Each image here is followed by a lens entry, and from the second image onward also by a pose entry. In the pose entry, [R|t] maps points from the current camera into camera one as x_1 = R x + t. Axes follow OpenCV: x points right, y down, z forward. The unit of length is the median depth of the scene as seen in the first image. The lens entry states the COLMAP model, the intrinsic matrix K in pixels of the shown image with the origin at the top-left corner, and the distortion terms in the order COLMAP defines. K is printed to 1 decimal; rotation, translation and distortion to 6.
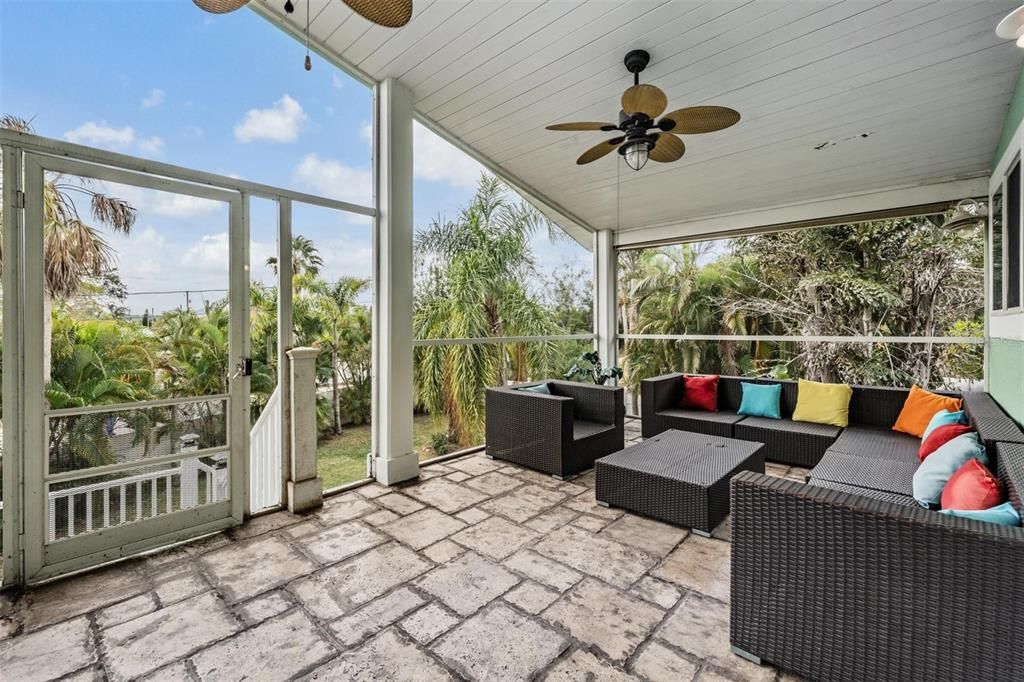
lens RADIAL K [[444.9, 0, 509.9], [0, 444.9, 337.4], [0, 0, 1]] dist [-0.003282, -0.000357]
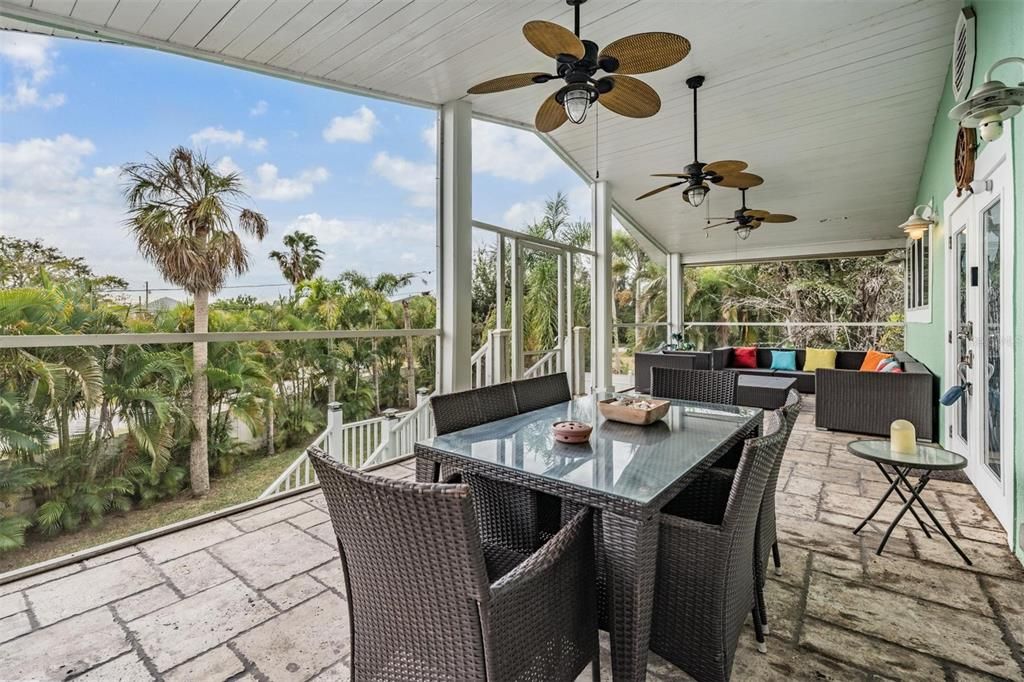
lens RADIAL K [[464.3, 0, 503.8], [0, 464.3, 331.8], [0, 0, 1]] dist [-0.000461, 0.000000]
pose [[0.996048, -0.001448, 0.088804, -0.370386], [0.001286, 0.999997, 0.001877, 0.015147], [-0.088807, -0.001755, 0.996047, -0.377017]]
